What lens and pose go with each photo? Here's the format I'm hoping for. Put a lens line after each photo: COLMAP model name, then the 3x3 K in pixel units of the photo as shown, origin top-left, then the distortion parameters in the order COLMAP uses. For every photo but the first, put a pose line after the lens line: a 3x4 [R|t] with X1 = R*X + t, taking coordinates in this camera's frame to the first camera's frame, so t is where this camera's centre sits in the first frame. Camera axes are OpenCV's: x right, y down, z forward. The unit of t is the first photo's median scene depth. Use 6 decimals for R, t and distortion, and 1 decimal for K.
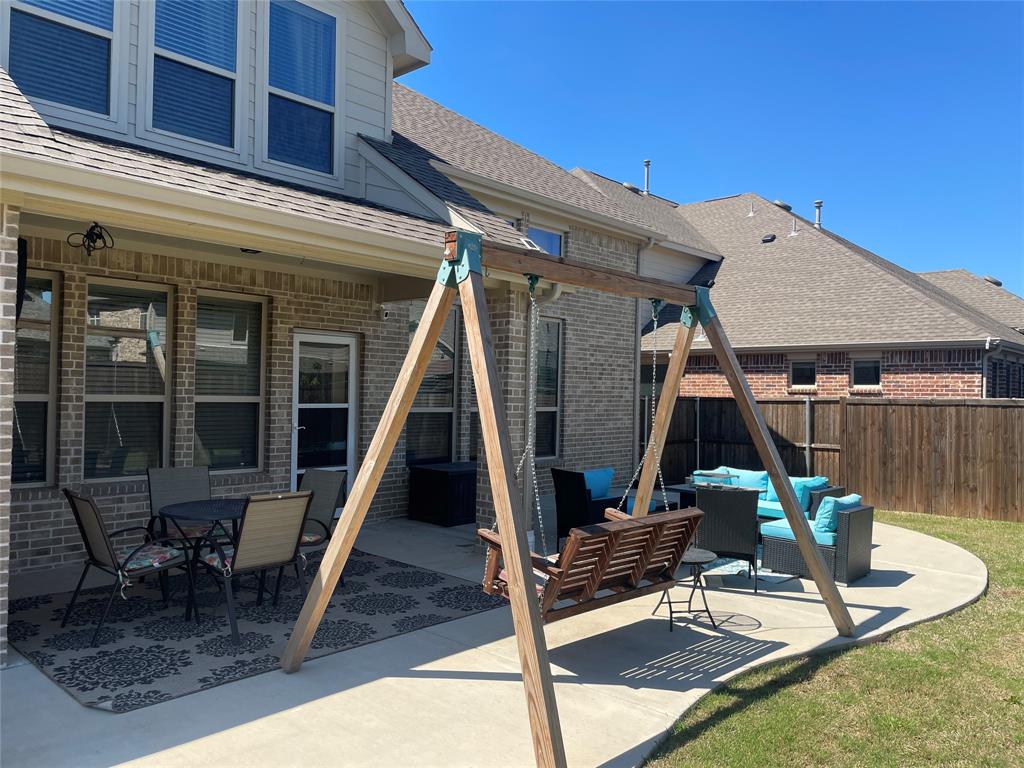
lens RADIAL K [[775.6, 0, 513.5], [0, 775.6, 383.2], [0, 0, 1]] dist [-0.016599, -0.003106]
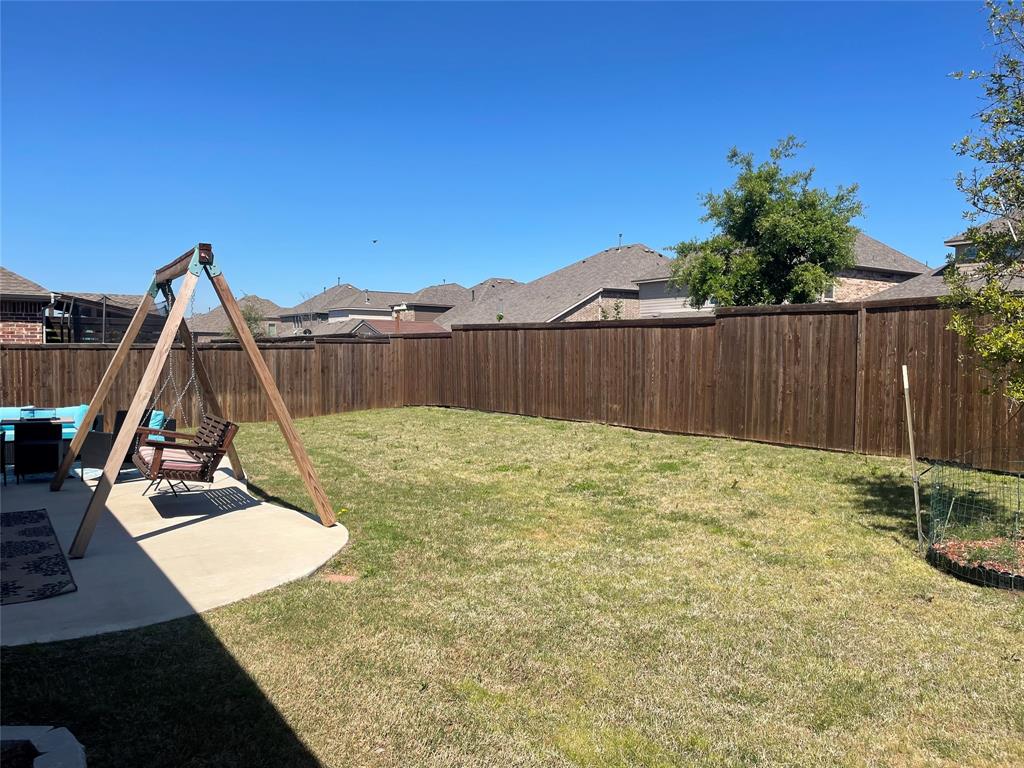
lens RADIAL K [[775.6, 0, 513.4], [0, 775.6, 383.9], [0, 0, 1]] dist [-0.016599, -0.003106]
pose [[0.221481, -0.057111, 0.973491, -0.470003], [-0.016320, 0.997927, 0.062258, -0.004230], [-0.975028, -0.029676, 0.220090, 0.000089]]
